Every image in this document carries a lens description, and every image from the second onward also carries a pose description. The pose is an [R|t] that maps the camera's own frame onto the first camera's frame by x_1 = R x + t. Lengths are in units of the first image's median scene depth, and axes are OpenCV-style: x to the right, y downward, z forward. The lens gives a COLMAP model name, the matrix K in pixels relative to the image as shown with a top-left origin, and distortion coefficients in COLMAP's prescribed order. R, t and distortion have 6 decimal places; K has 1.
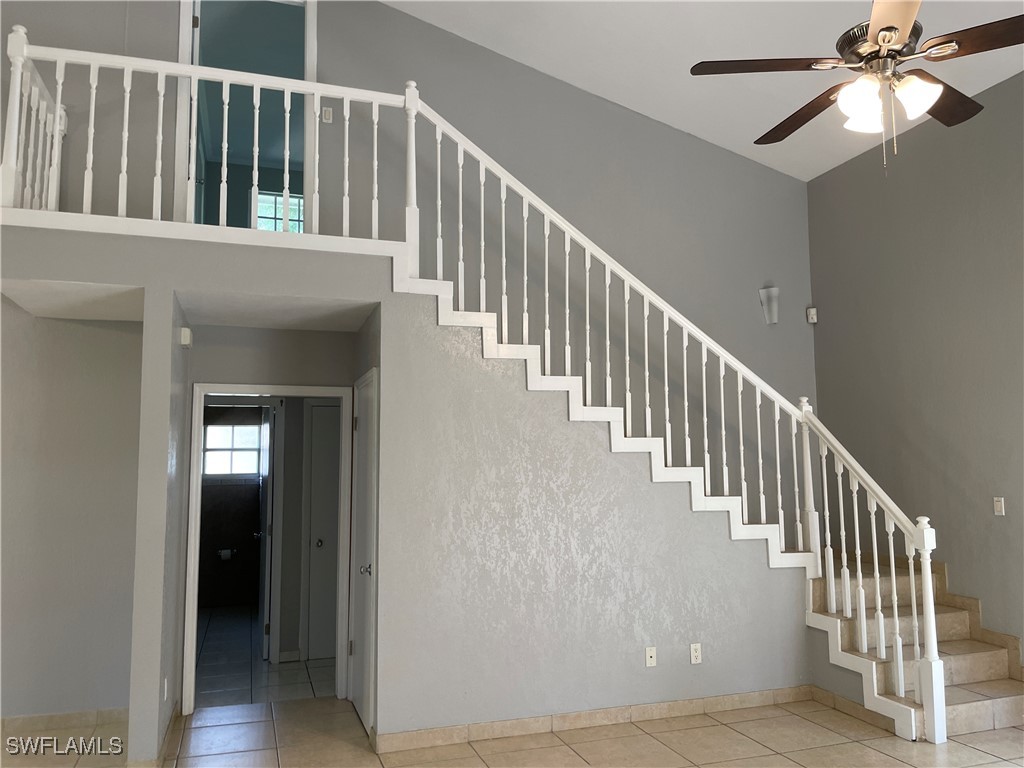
lens RADIAL K [[828.3, 0, 512.0], [0, 828.3, 384.0], [0, 0, 1]] dist [0.008882, 0.003222]
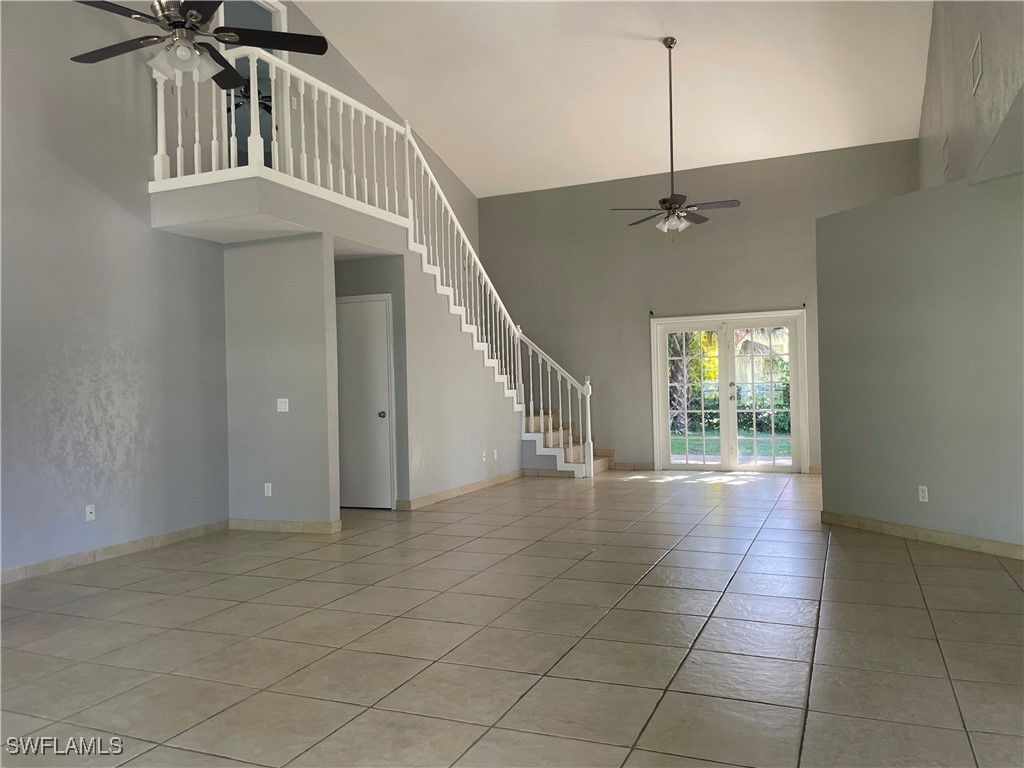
lens RADIAL K [[774.6, 0, 512.0], [0, 774.6, 384.0], [0, 0, 1]] dist [0.002549, -0.000516]
pose [[0.661599, -0.005182, 0.749840, -1.143785], [-0.058930, 0.996524, 0.058882, 0.054583], [-0.747538, -0.083144, 0.658994, -0.211673]]
